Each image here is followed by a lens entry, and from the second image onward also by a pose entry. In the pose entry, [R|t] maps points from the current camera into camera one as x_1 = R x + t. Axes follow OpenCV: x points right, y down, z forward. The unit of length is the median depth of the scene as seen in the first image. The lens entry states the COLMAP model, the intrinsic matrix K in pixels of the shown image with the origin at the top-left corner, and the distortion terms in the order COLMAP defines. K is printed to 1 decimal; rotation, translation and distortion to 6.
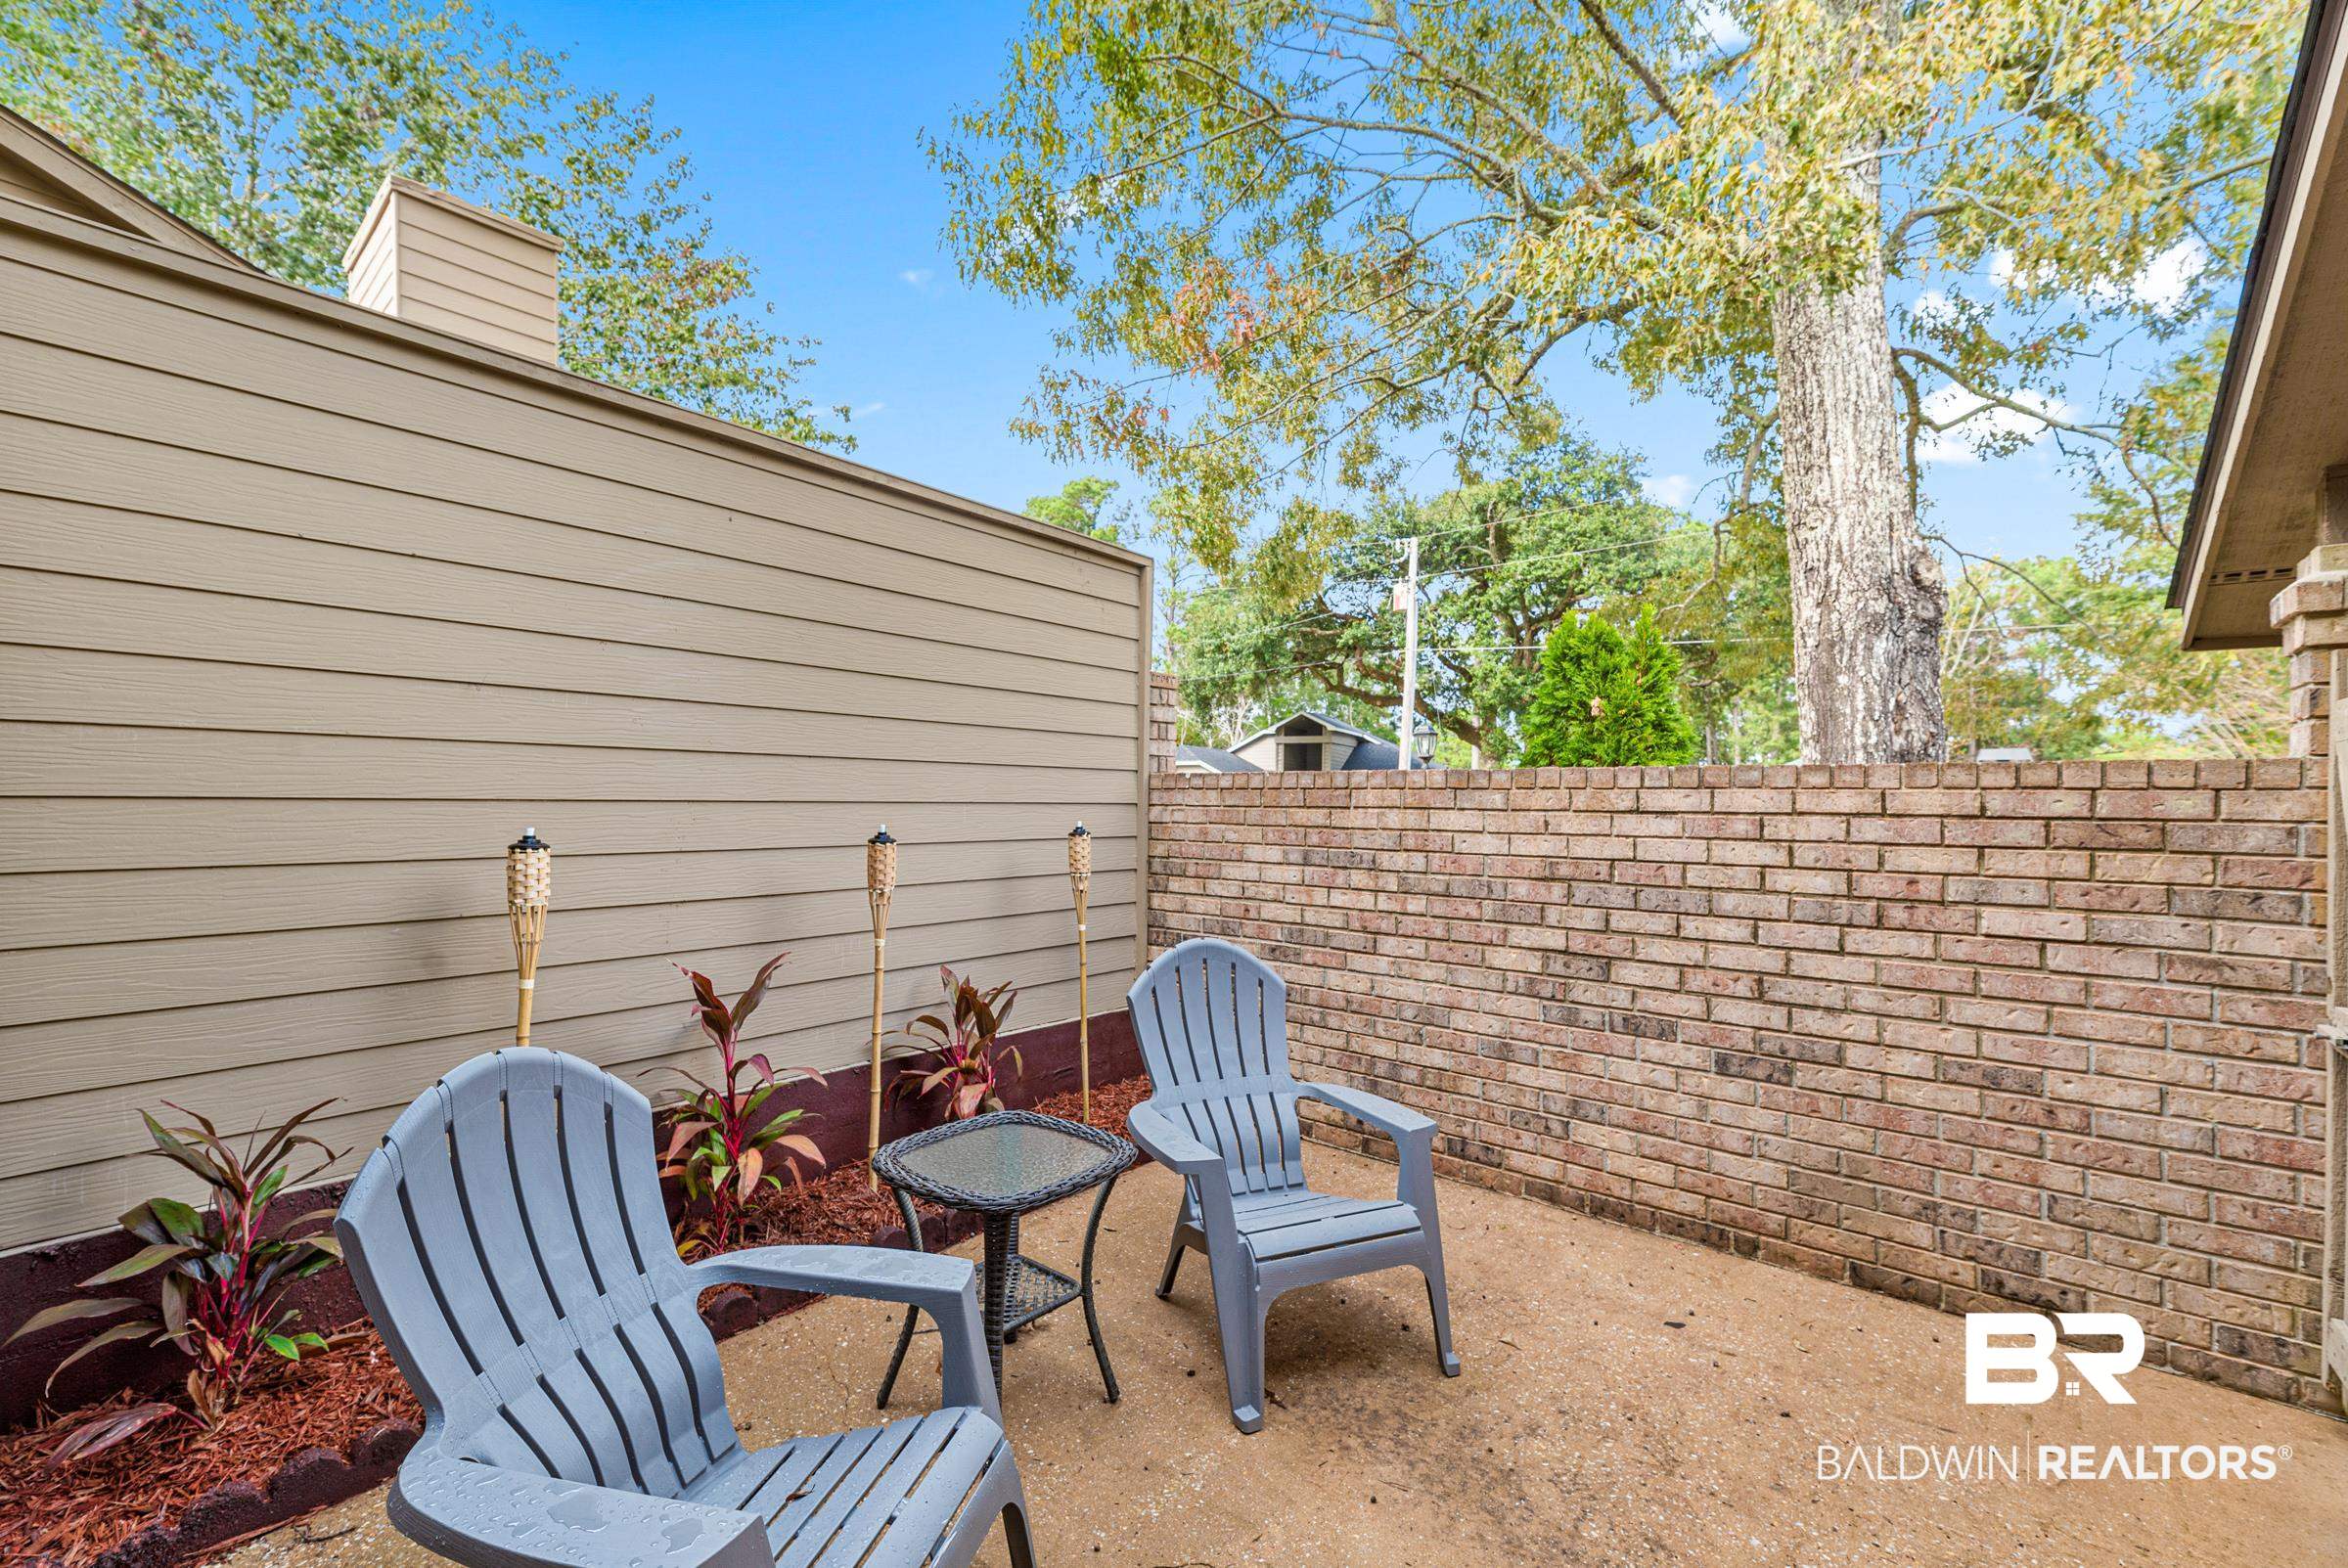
lens RADIAL K [[947.0, 0, 1107.0], [0, 947.0, 810.1], [0, 0, 1]] dist [0.006036, -0.001033]
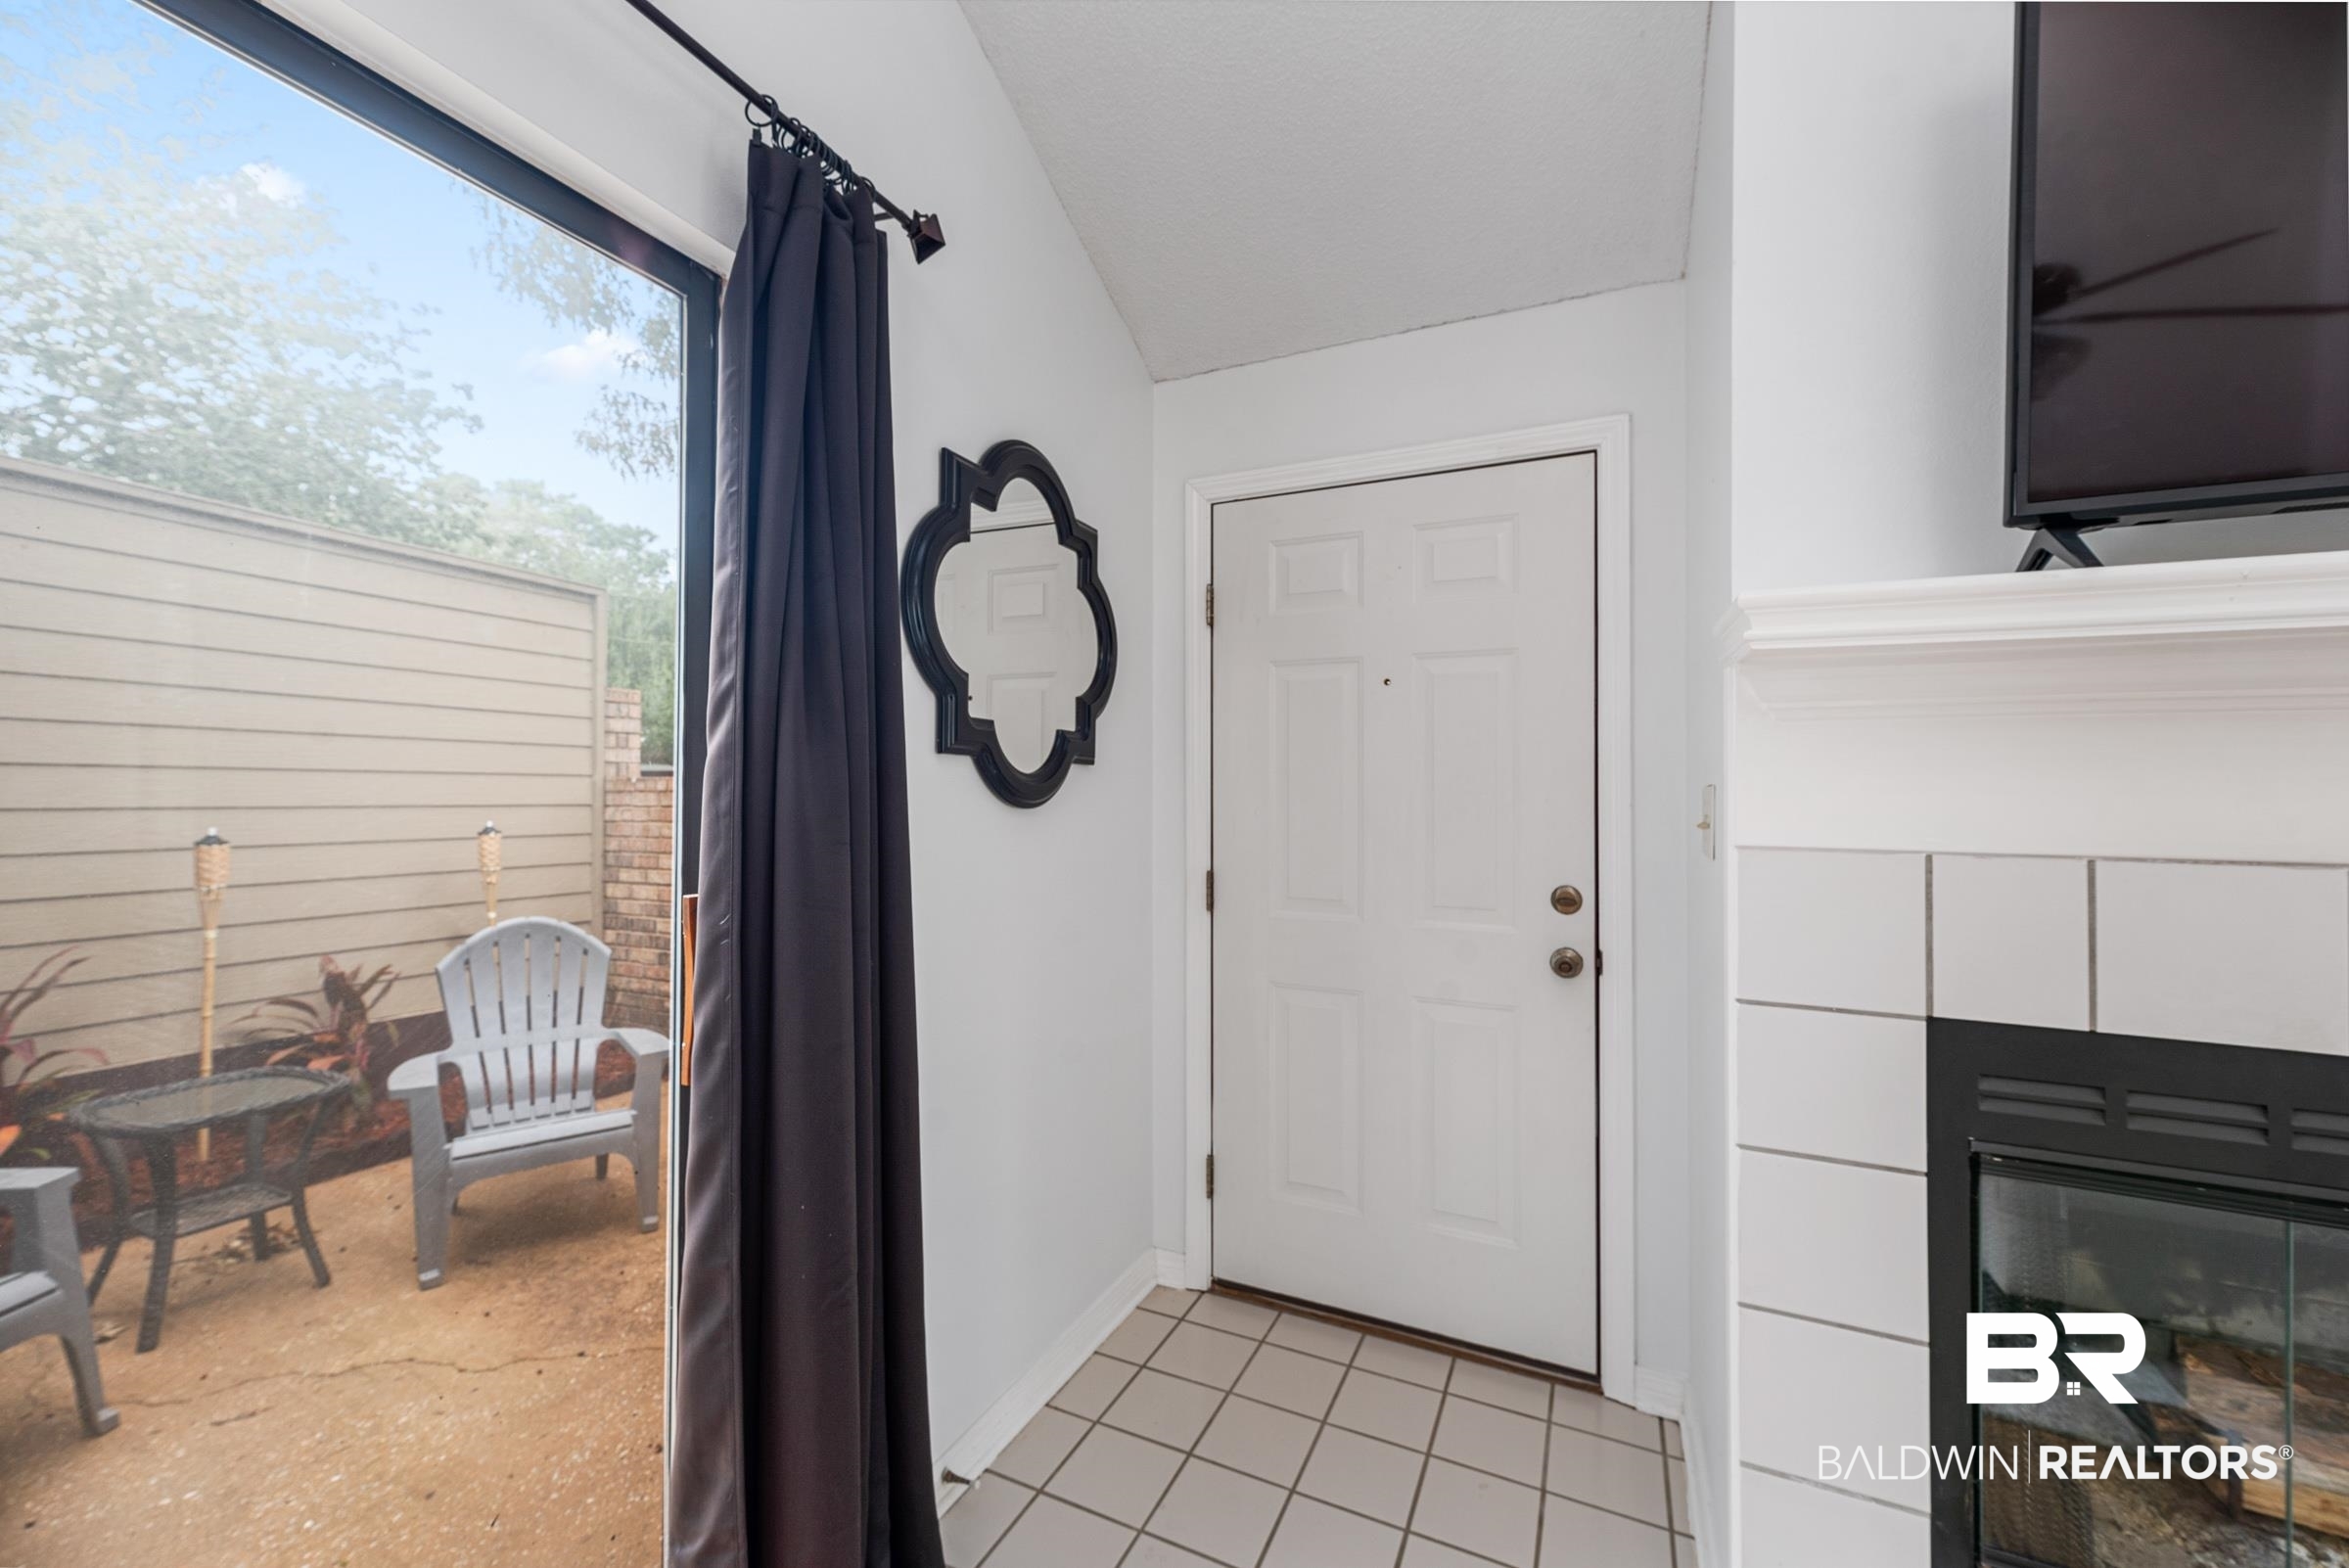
lens RADIAL K [[947.5, 0, 1174.5], [0, 947.5, 788.5], [0, 0, 1]] dist [0.006036, -0.001033]
pose [[0.961401, -0.007518, 0.275048, 0.394682], [0.011695, 0.999840, -0.013550, -0.002593], [-0.274902, 0.016244, 0.961335, -0.281422]]
